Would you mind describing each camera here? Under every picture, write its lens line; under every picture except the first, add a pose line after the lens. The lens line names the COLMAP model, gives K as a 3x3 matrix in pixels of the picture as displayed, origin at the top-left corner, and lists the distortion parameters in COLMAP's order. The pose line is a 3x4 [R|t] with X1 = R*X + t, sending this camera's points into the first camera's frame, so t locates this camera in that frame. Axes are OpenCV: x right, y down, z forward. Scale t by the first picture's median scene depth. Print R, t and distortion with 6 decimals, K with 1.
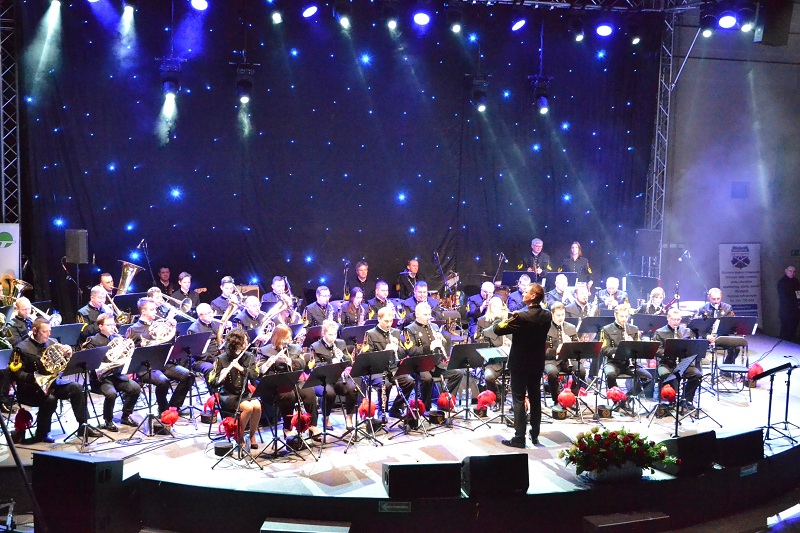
lens RADIAL K [[986.6, 0, 400.0], [0, 986.6, 266.5], [0, 0, 1]] dist [-0.030062, 0.047117]
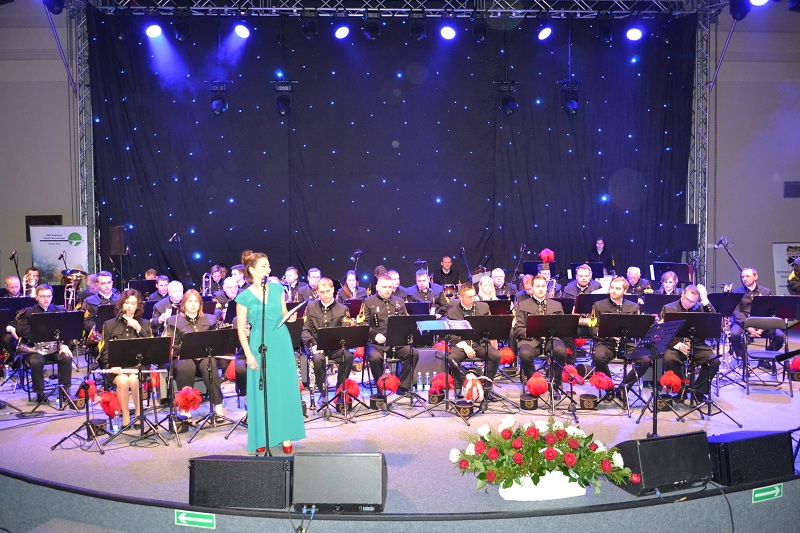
lens RADIAL K [[639.9, 0, 400.0], [0, 639.9, 266.5], [0, 0, 1]] dist [-0.010220, -0.012601]
pose [[0.966561, -0.023180, -0.255386, 0.175833], [0.006446, 0.997787, -0.066171, 0.061796], [0.256355, 0.062312, 0.964572, 0.394597]]
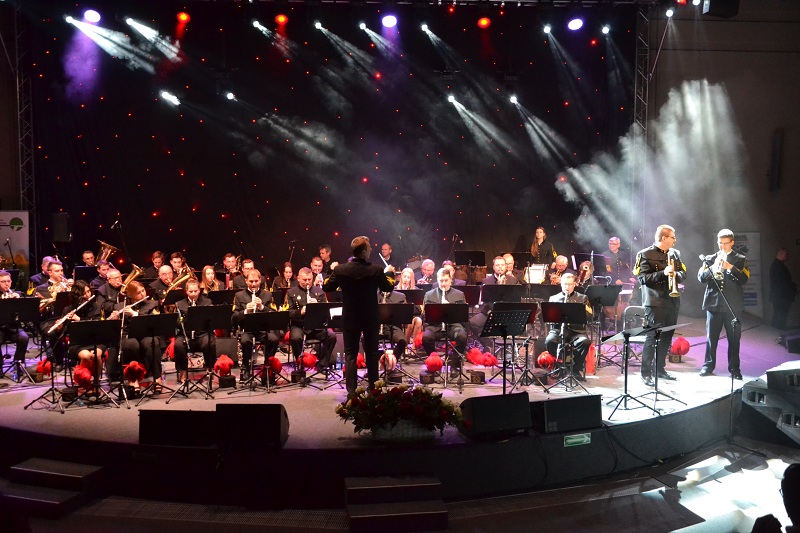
lens RADIAL K [[783.9, 0, 400.0], [0, 783.9, 266.5], [0, 0, 1]] dist [-0.032654, 0.009525]
pose [[0.973116, -0.004816, -0.230266, 0.281337], [-0.002977, 0.999435, -0.033488, 0.057570], [0.230297, 0.033273, 0.972551, 0.209288]]
